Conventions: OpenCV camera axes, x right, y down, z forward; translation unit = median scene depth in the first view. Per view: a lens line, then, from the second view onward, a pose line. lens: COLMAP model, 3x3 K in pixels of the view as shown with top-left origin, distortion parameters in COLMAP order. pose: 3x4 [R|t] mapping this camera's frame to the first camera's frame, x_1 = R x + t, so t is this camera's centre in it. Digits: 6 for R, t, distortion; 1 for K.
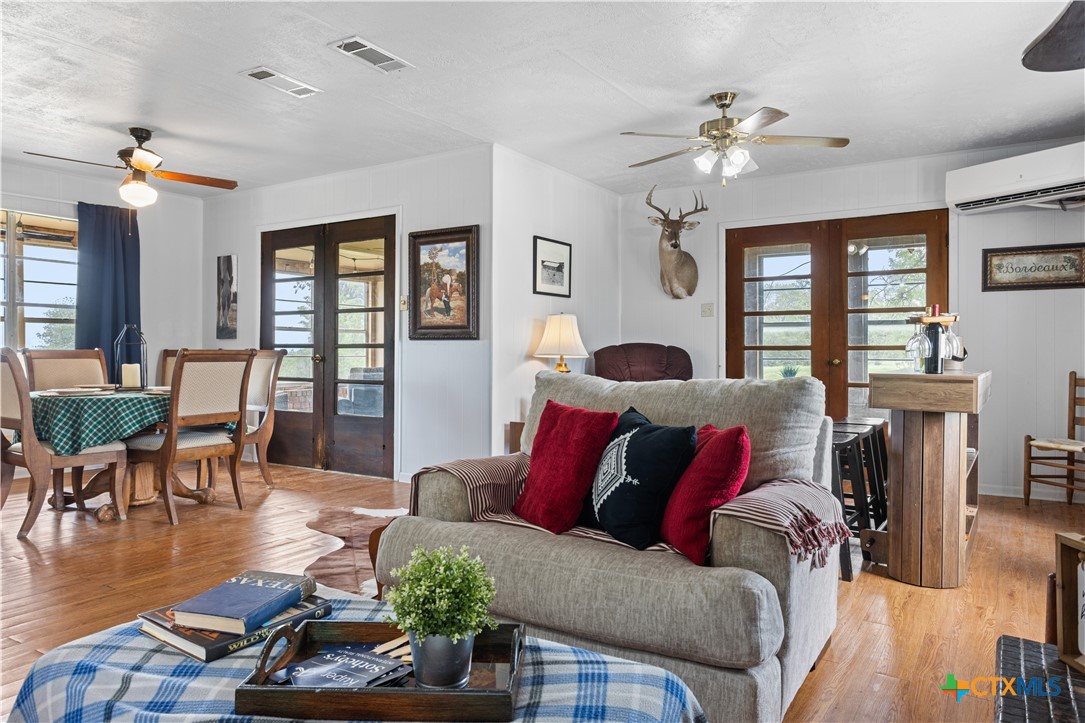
lens RADIAL K [[731.3, 0, 536.6], [0, 731.3, 353.3], [0, 0, 1]] dist [0.023479, 0.012651]
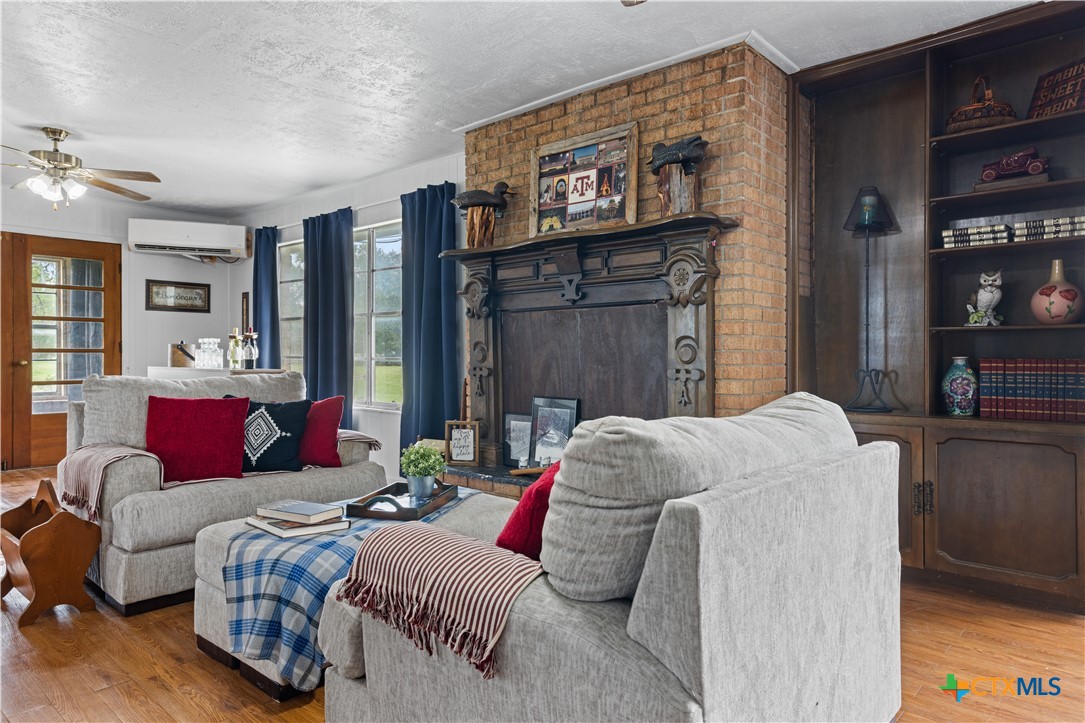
lens RADIAL K [[731.3, 0, 540.1], [0, 731.3, 351.8], [0, 0, 1]] dist [0.023479, 0.012651]
pose [[0.186789, 0.006139, 0.982381, -0.576600], [-0.006589, 0.999966, -0.004996, -0.005532], [-0.982378, -0.005540, 0.186823, 0.032850]]
